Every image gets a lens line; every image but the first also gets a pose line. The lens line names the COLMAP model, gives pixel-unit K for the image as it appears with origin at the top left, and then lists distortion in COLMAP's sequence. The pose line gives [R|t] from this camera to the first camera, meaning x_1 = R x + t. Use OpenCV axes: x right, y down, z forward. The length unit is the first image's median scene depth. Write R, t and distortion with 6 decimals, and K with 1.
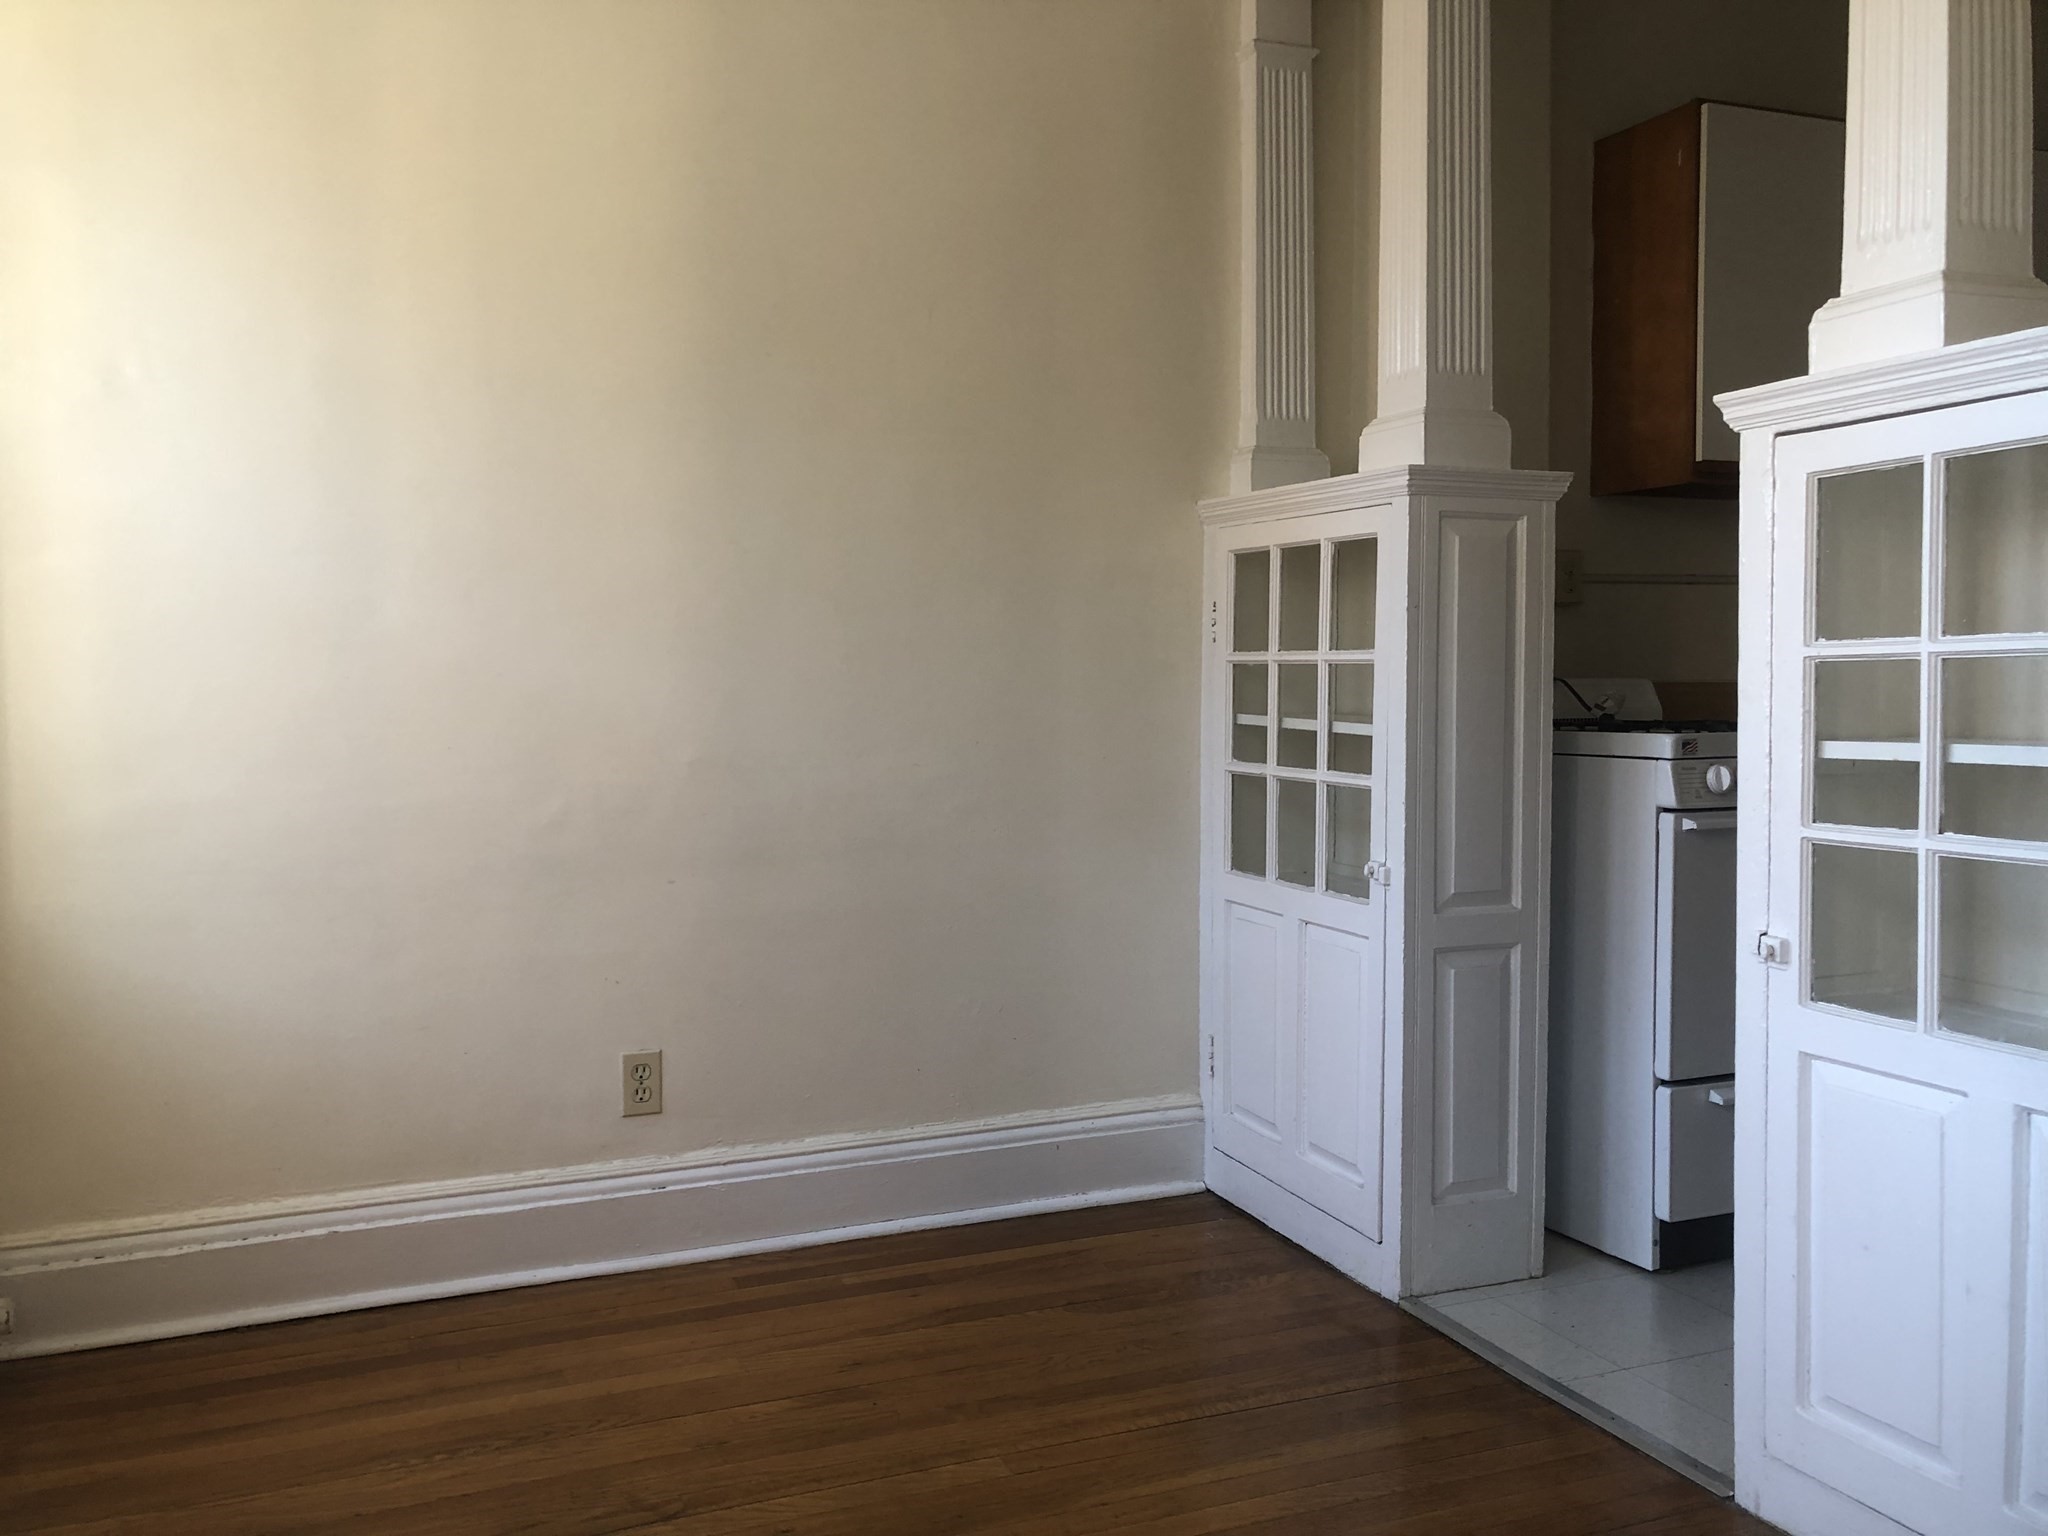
lens RADIAL K [[1674.0, 0, 1024.8], [0, 1674.0, 756.0], [0, 0, 1]] dist [0.054261, -0.068485]
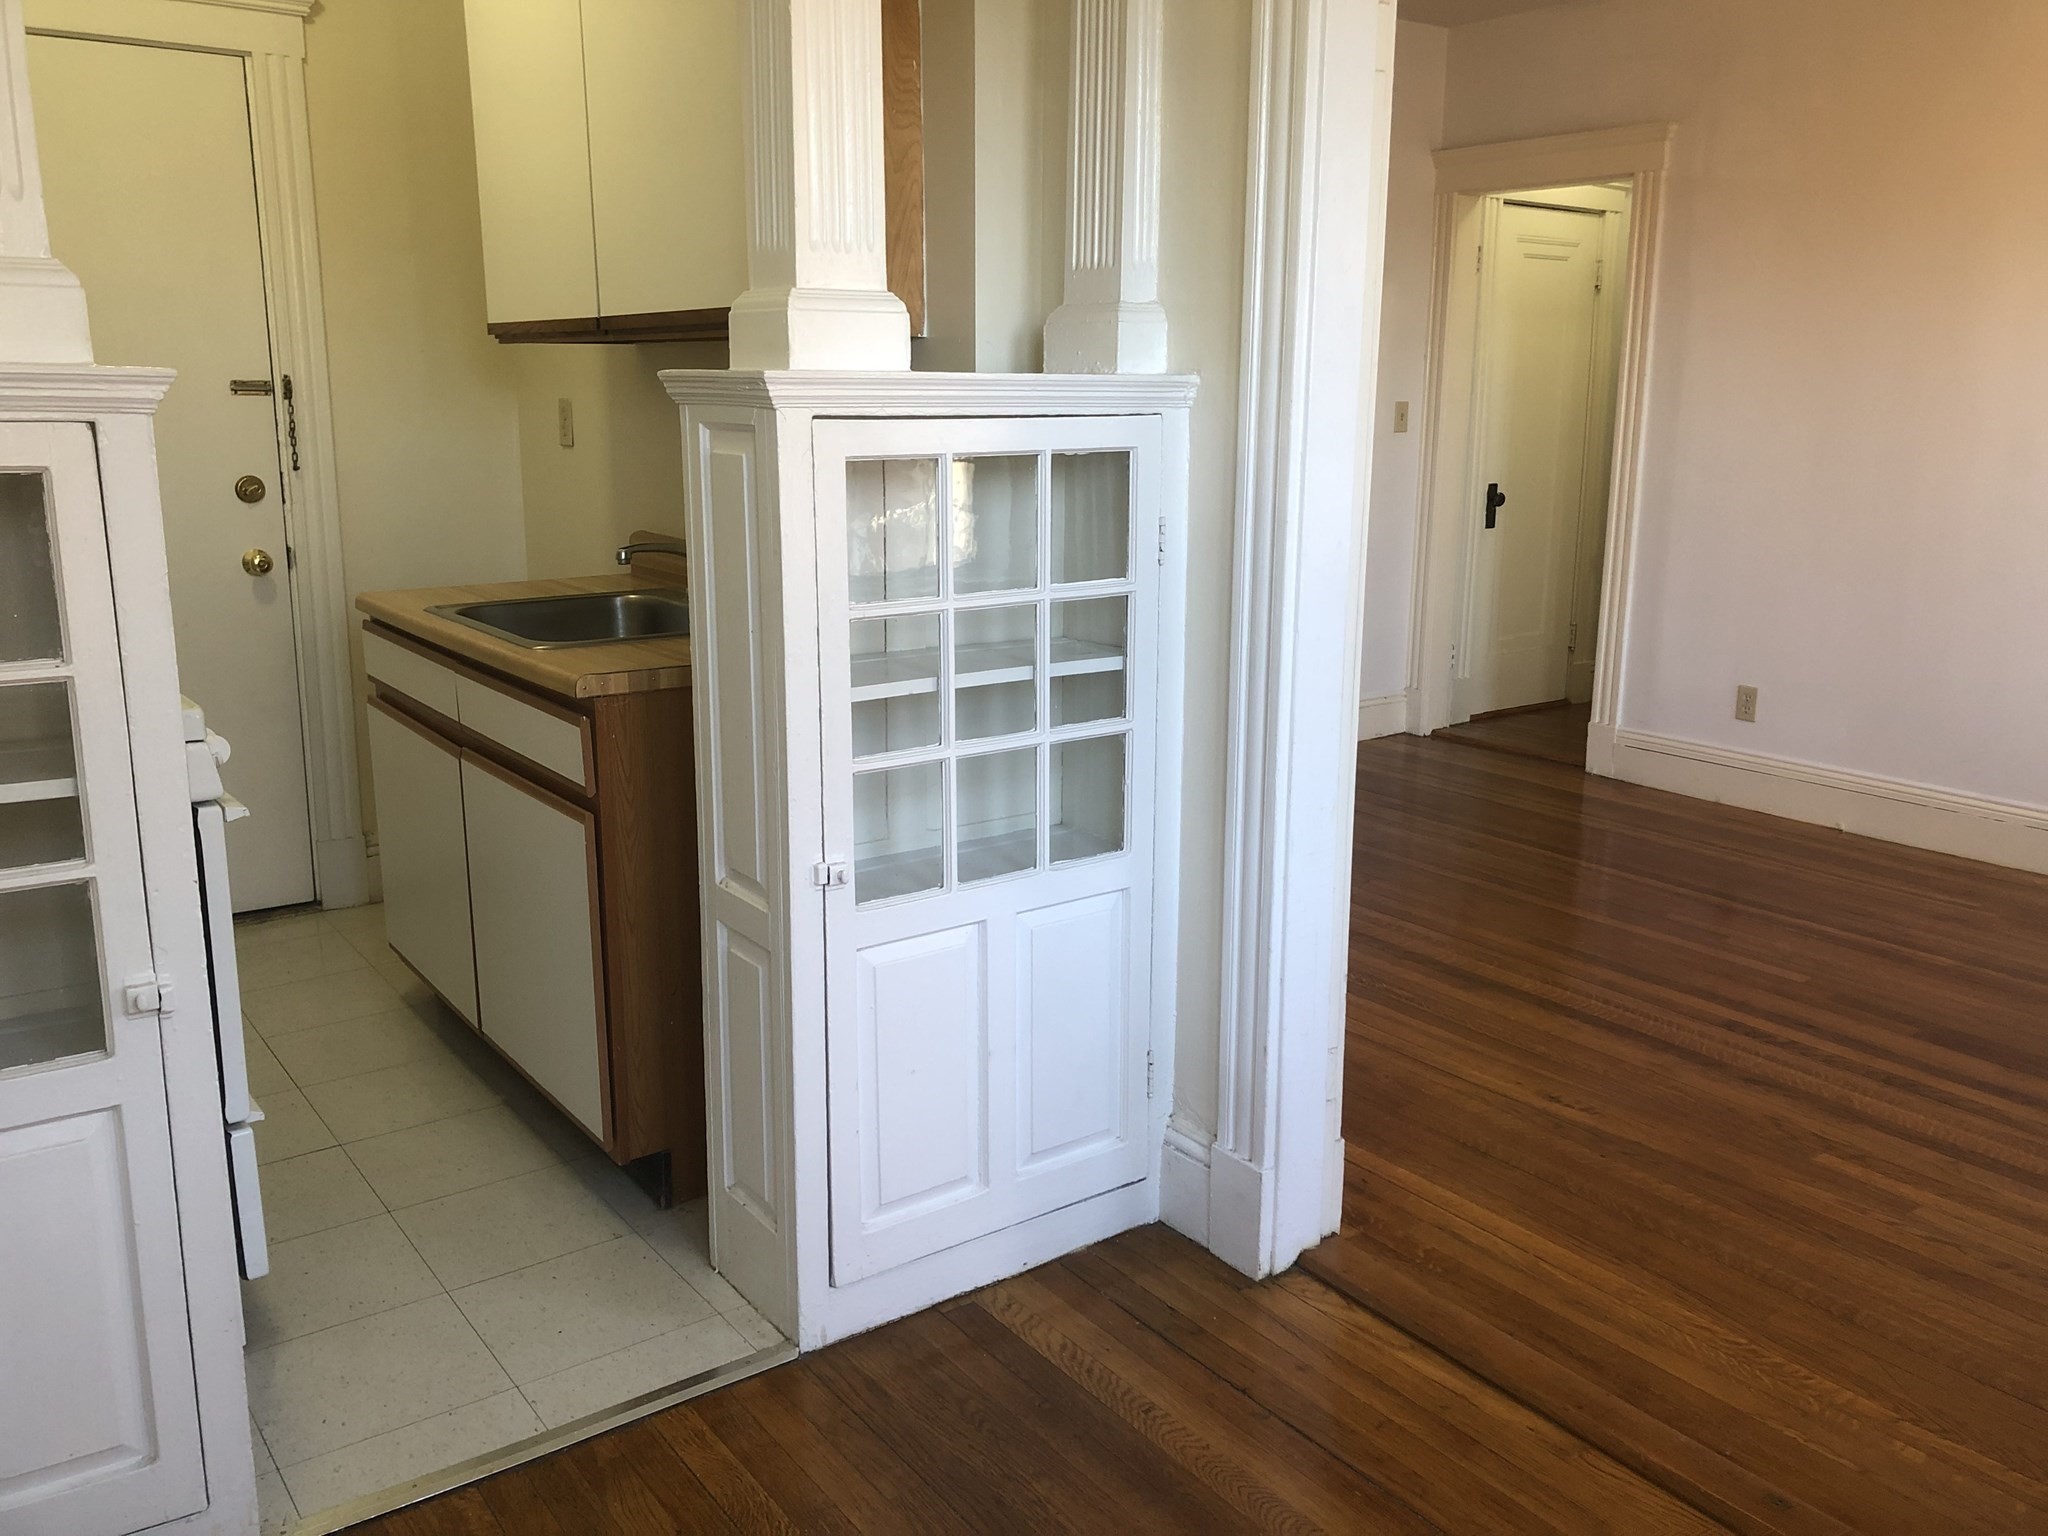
lens RADIAL K [[1674.0, 0, 1024.8], [0, 1674.0, 756.0], [0, 0, 1]] dist [0.054261, -0.068485]
pose [[-0.230787, -0.205874, 0.950975, -0.459808], [0.043362, 0.974212, 0.221428, -0.148781], [-0.972038, 0.092339, -0.215908, 0.790314]]
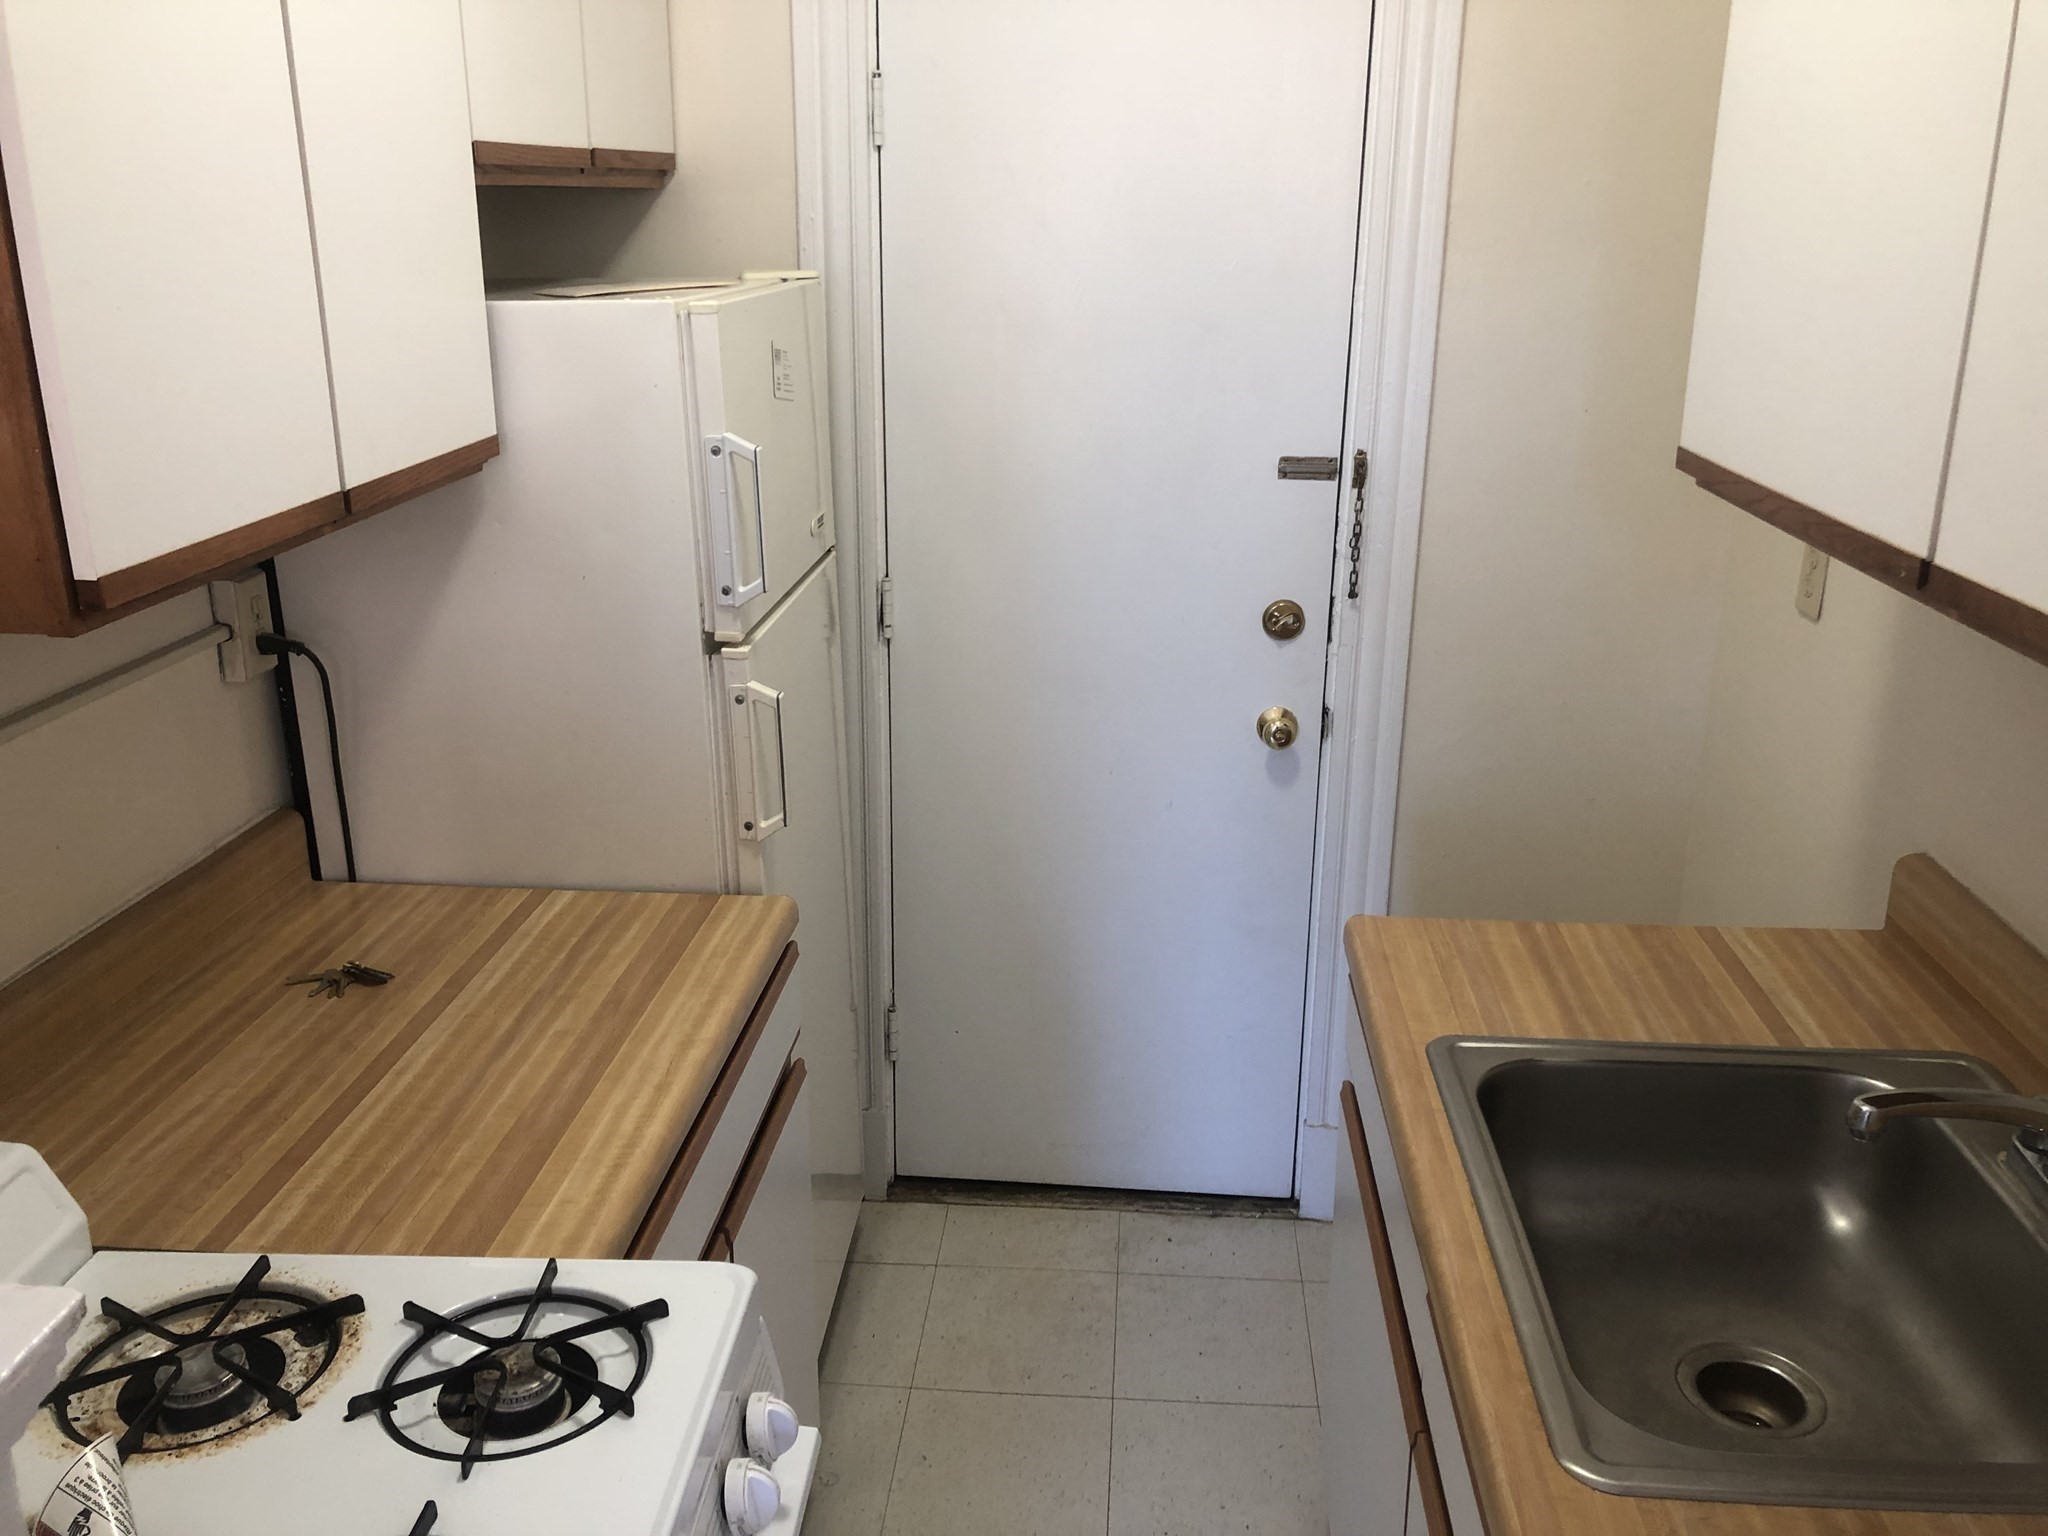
lens RADIAL K [[1683.2, 0, 1025.1], [0, 1683.2, 734.4], [0, 0, 1]] dist [0.059131, -0.001089]
pose [[0.455985, -0.259203, 0.851405, 0.215278], [0.035060, 0.961138, 0.273833, -0.280193], [-0.889296, -0.095014, 0.447352, 0.801127]]
